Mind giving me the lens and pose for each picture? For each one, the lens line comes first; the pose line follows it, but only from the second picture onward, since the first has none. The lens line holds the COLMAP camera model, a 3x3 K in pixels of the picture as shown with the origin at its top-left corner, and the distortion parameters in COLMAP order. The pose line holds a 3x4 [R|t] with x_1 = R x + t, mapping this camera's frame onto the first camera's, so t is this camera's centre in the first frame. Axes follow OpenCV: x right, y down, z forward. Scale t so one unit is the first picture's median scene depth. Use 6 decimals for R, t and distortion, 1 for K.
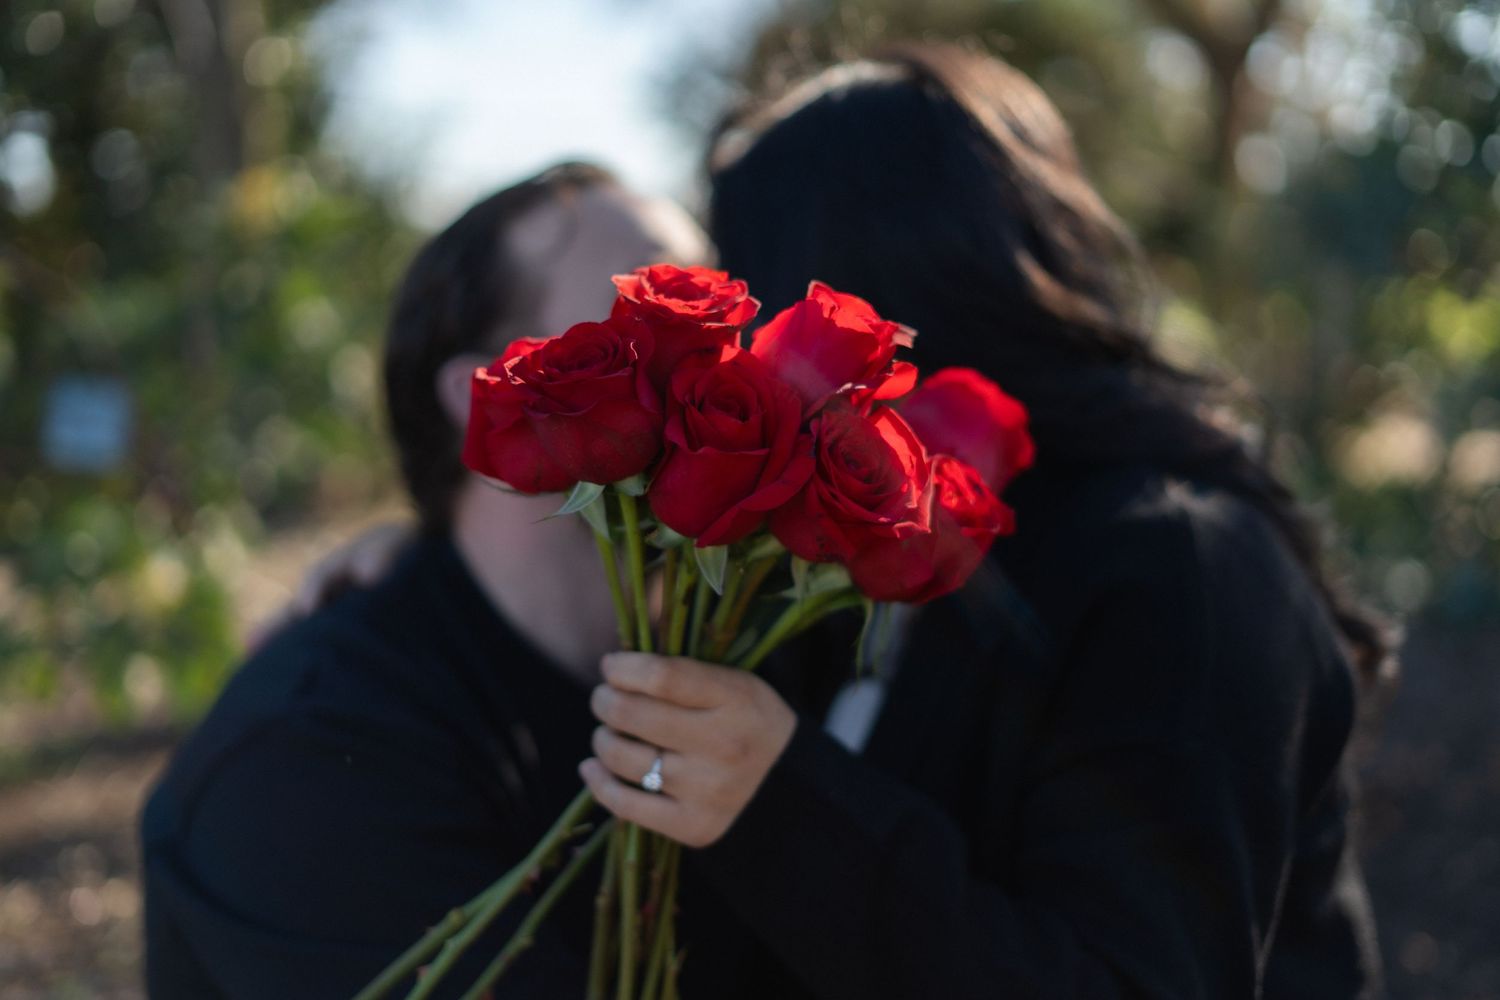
lens RADIAL K [[2220.4, 0, 752.3], [0, 2220.4, 467.7], [0, 0, 1]] dist [-0.014478, -0.036452]
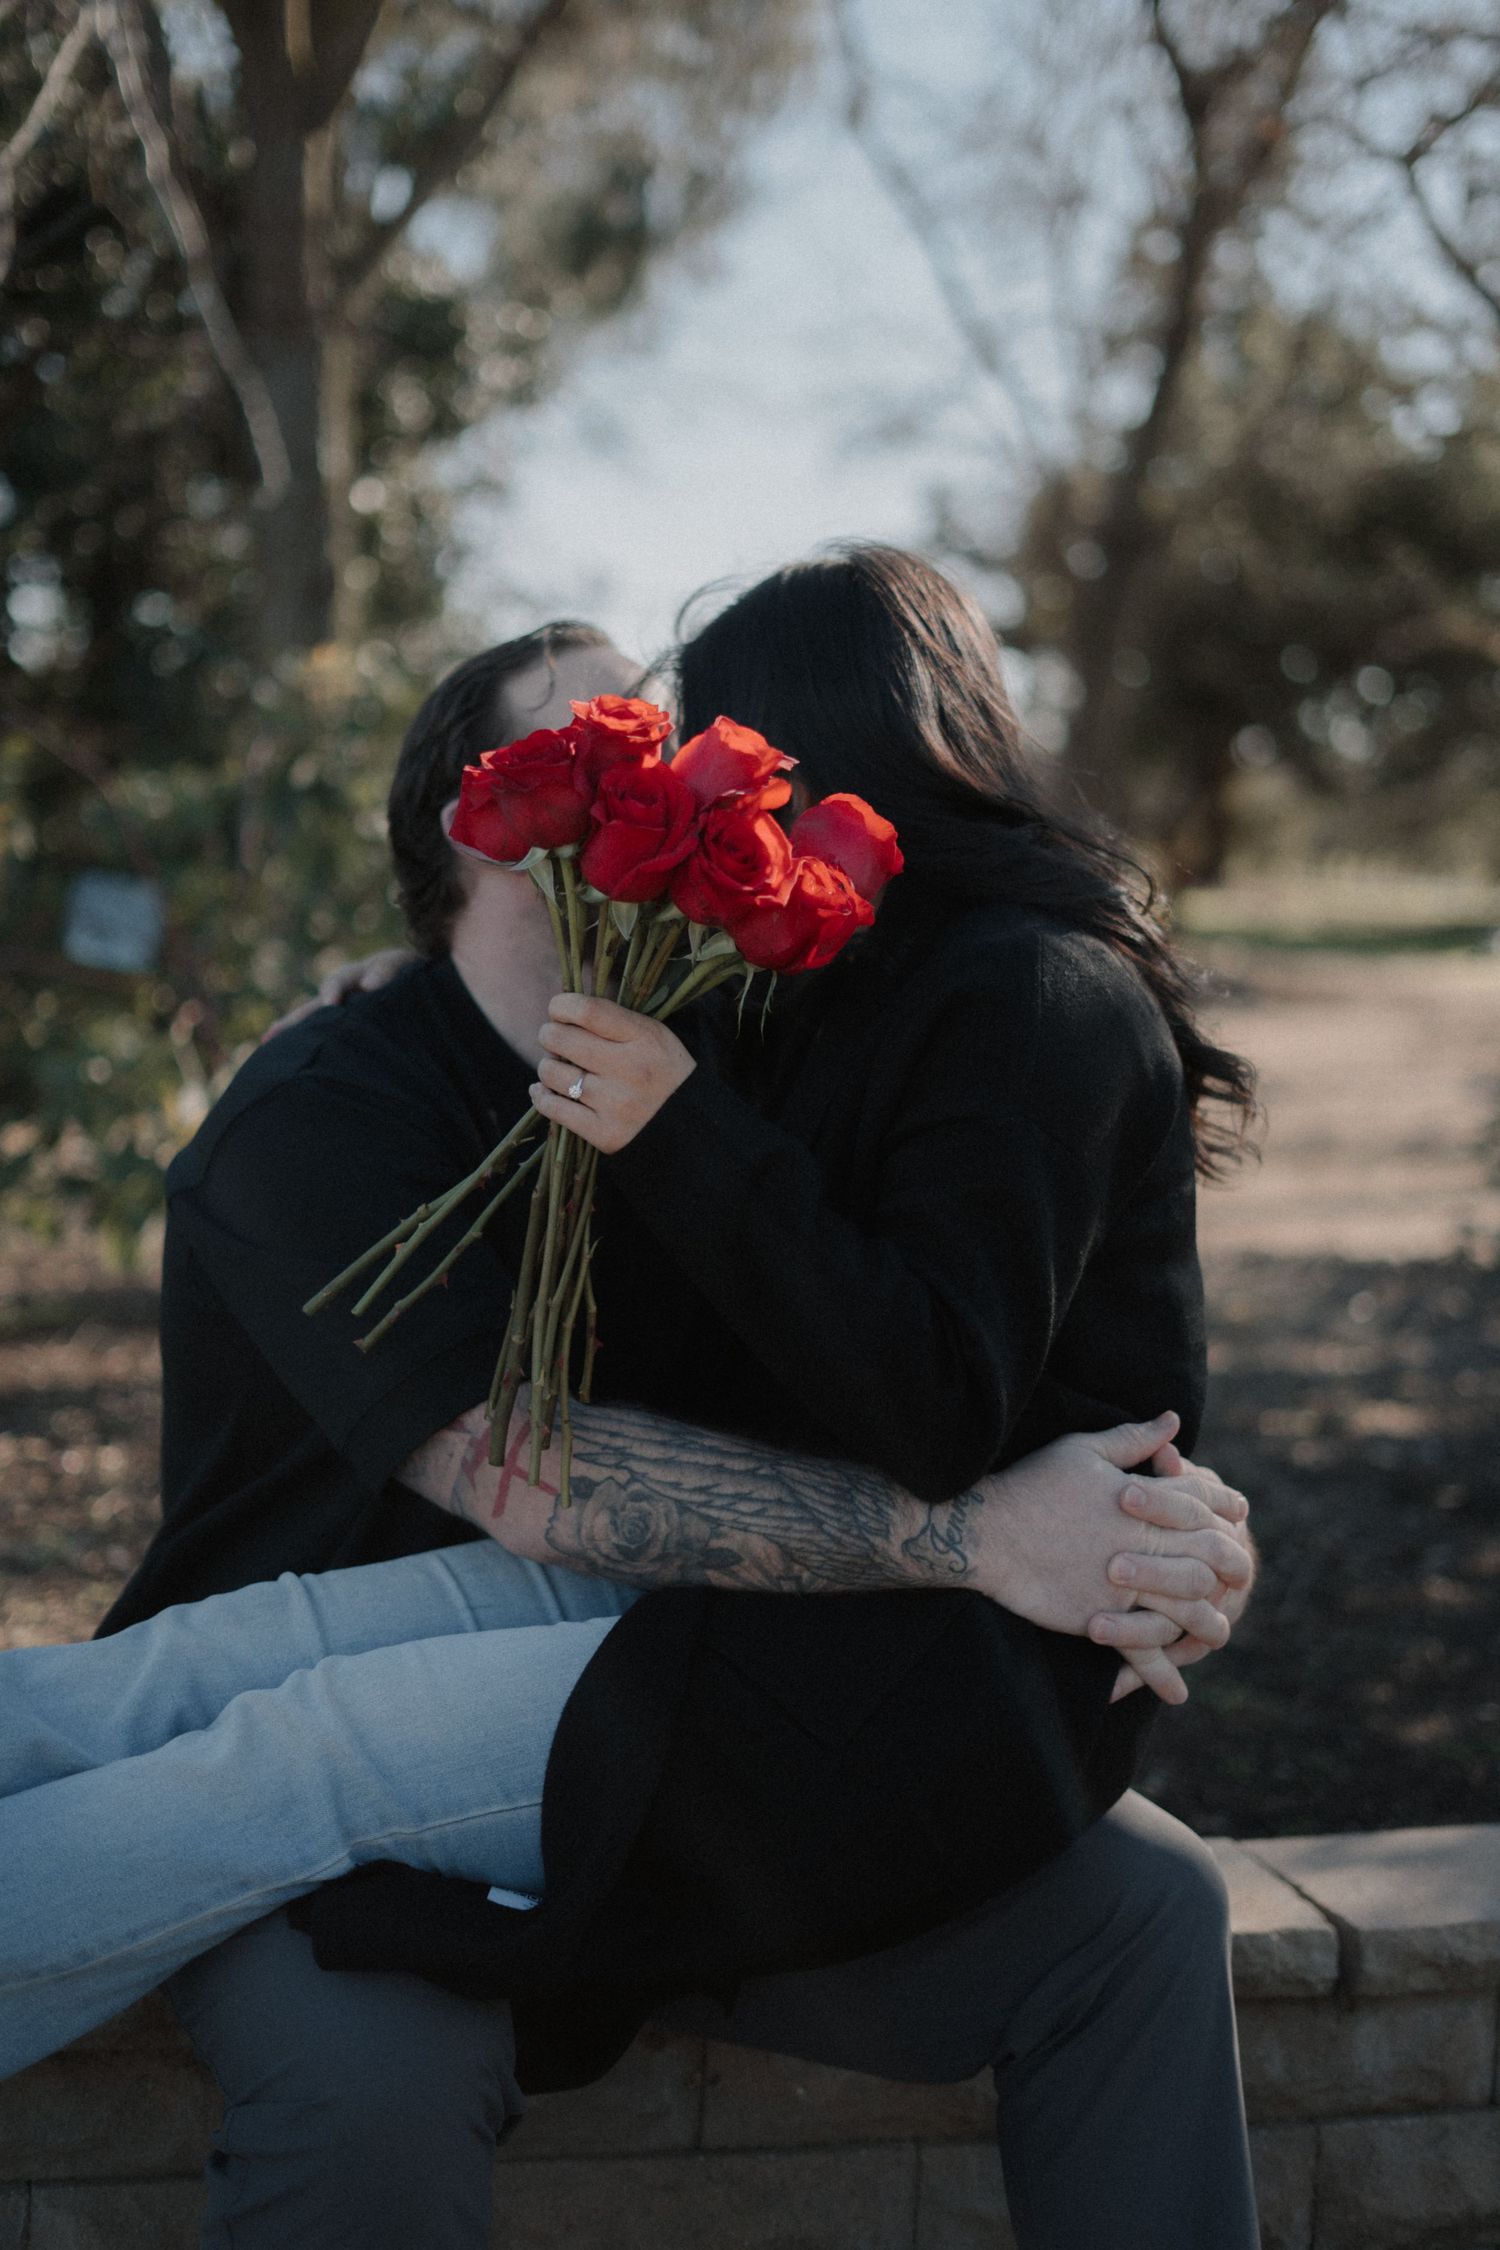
lens RADIAL K [[3330.6, 0, 744.6], [0, 3330.6, 1088.8], [0, 0, 1]] dist [-0.014478, -0.036452]
pose [[0.992396, 0.083390, -0.090528, 0.235058], [-0.085066, 0.996265, -0.014811, 0.163233], [0.088955, 0.022400, 0.995784, -0.957507]]
